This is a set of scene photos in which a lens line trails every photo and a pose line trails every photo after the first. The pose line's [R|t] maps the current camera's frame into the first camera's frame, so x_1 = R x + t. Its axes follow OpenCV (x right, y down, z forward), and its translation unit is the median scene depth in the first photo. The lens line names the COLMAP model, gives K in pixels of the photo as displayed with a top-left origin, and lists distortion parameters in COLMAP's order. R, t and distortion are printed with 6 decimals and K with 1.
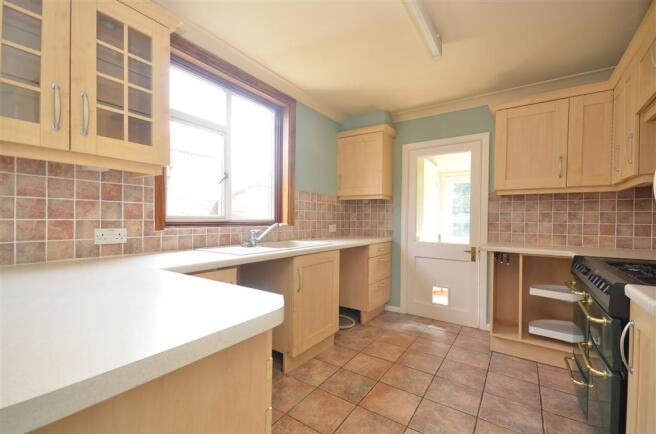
lens RADIAL K [[280.2, 0, 328.0], [0, 280.2, 217.0], [0, 0, 1]] dist [0.000046, -0.000033]
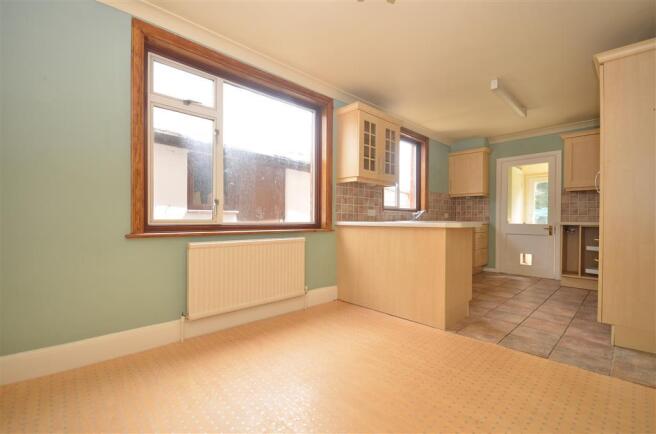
lens RADIAL K [[284.9, 0, 328.0], [0, 284.9, 217.0], [0, 0, 1]] dist [-0.001104, -0.000215]
pose [[0.976798, -0.007266, -0.214041, -0.330751], [0.006440, 0.999969, -0.004557, 0.060219], [0.214068, 0.003072, 0.976814, -0.772385]]
